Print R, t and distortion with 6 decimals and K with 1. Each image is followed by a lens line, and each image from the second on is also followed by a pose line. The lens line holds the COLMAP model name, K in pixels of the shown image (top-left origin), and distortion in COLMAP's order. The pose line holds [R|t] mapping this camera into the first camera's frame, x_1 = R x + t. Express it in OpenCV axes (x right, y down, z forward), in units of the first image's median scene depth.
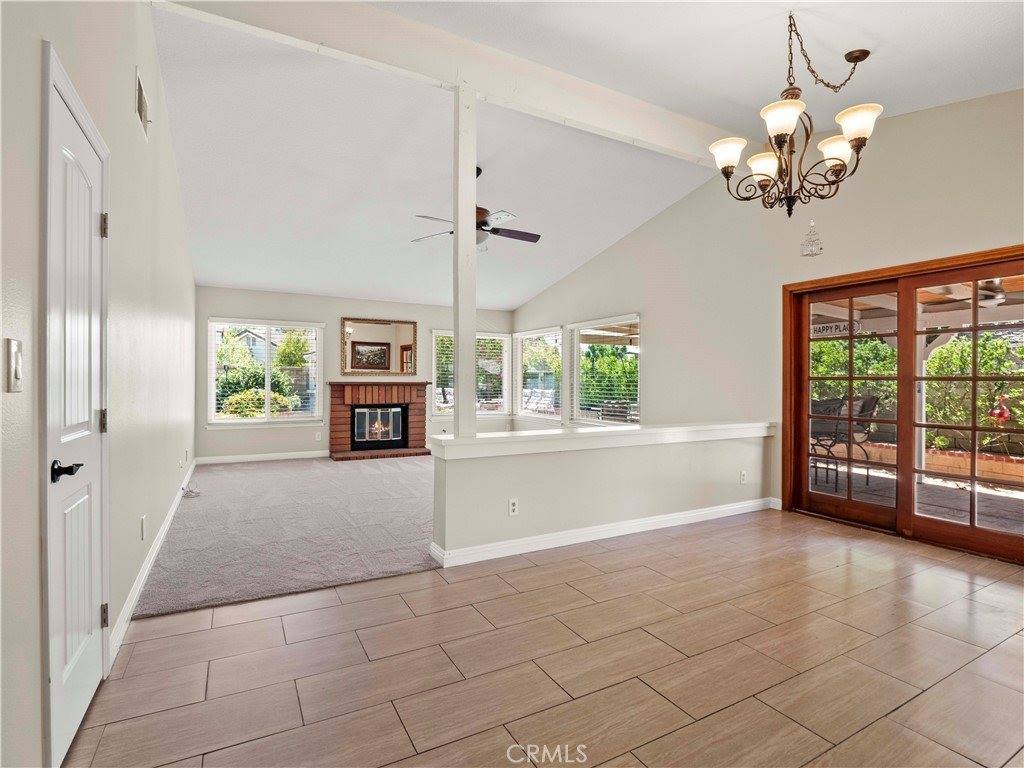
lens RADIAL K [[505.5, 0, 502.5], [0, 505.5, 382.9], [0, 0, 1]] dist [-0.003136, -0.000729]
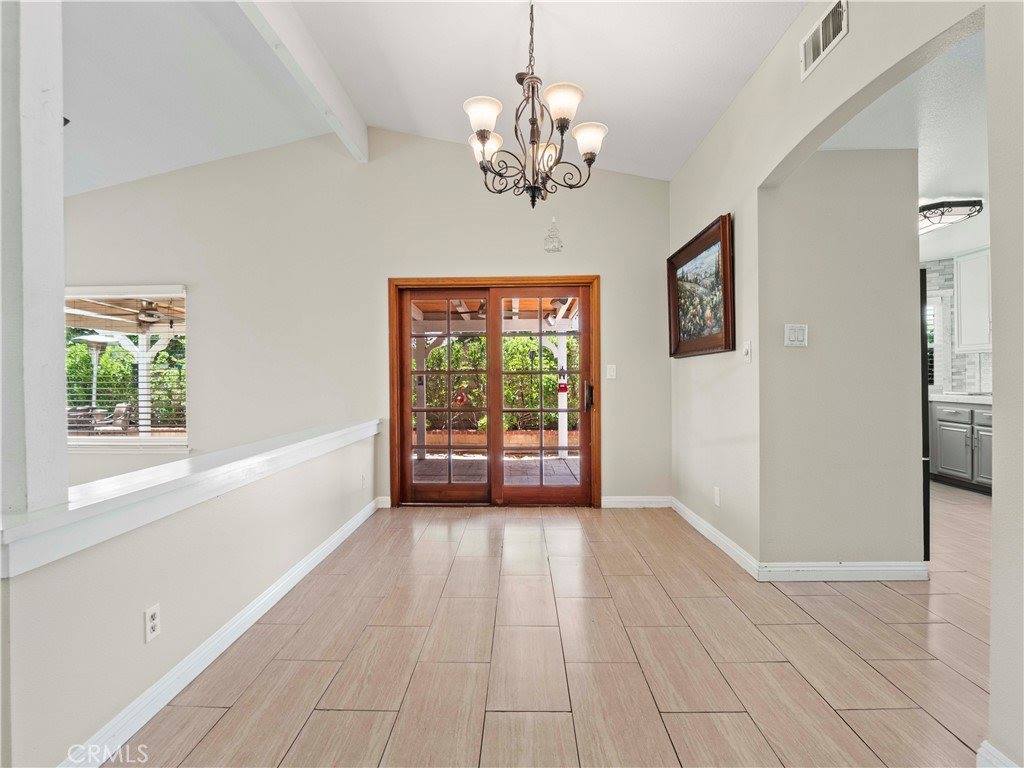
lens RADIAL K [[501.9, 0, 505.7], [0, 501.9, 376.6], [0, 0, 1]] dist [-0.004562, -0.001065]
pose [[0.499204, -0.008265, 0.866445, -0.108030], [0.013129, 0.999912, 0.001973, -0.000522], [-0.866385, 0.010390, 0.499268, 0.195289]]
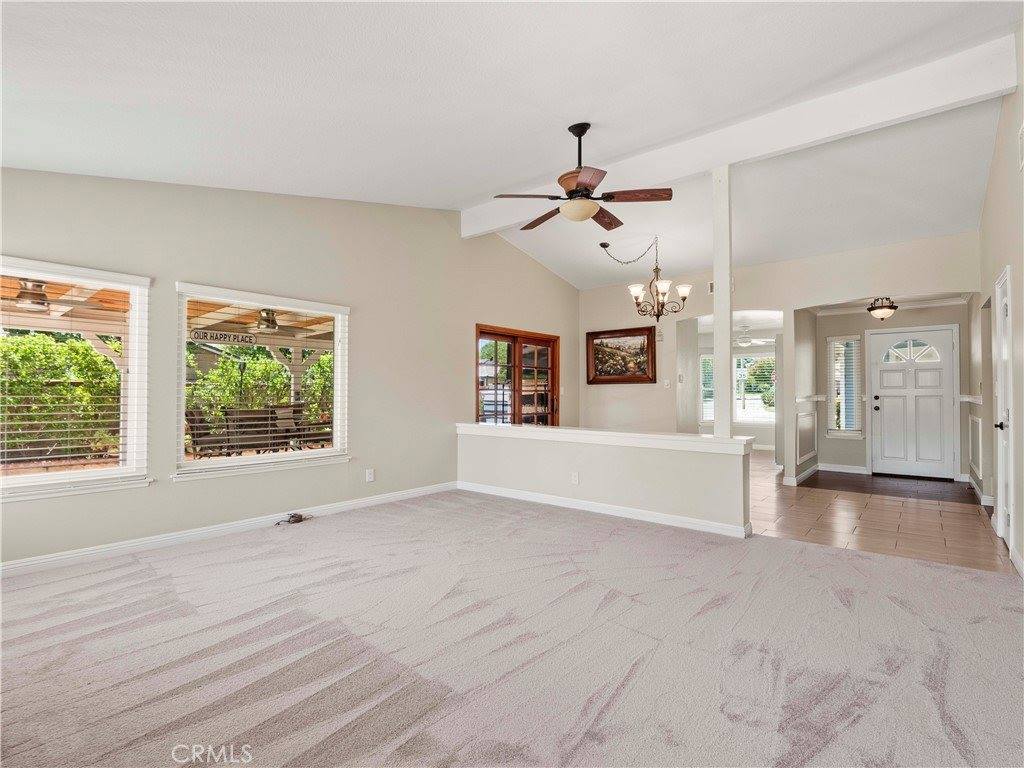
lens RADIAL K [[501.1, 0, 512.0], [0, 501.1, 384.0], [0, 0, 1]] dist [-0.003673, -0.000366]
pose [[-0.378373, 0.009288, 0.925607, -0.459393], [-0.000012, 0.999950, -0.010039, -0.007447], [-0.925653, -0.003810, -0.378354, 0.868339]]
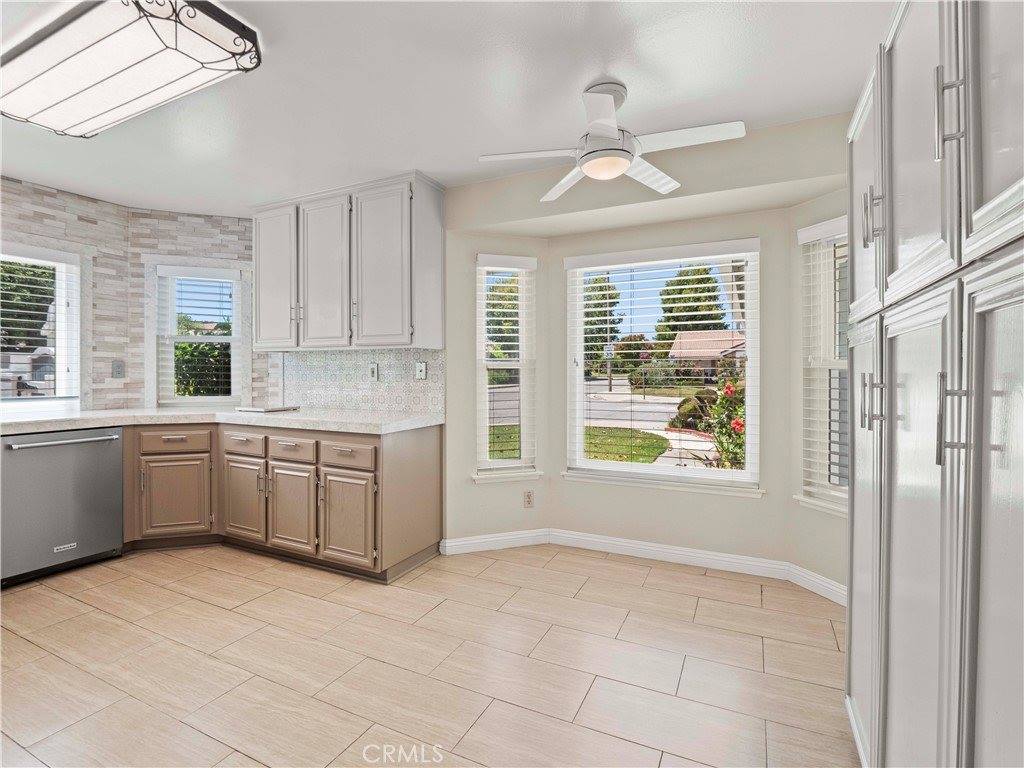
lens RADIAL K [[501.9, 0, 505.7], [0, 501.9, 376.6], [0, 0, 1]] dist [-0.004562, -0.001065]
pose [[-0.573091, -0.005649, 0.819472, 0.253073], [0.001424, 0.999968, 0.007889, -0.001862], [-0.819491, 0.005688, -0.573064, 0.083070]]
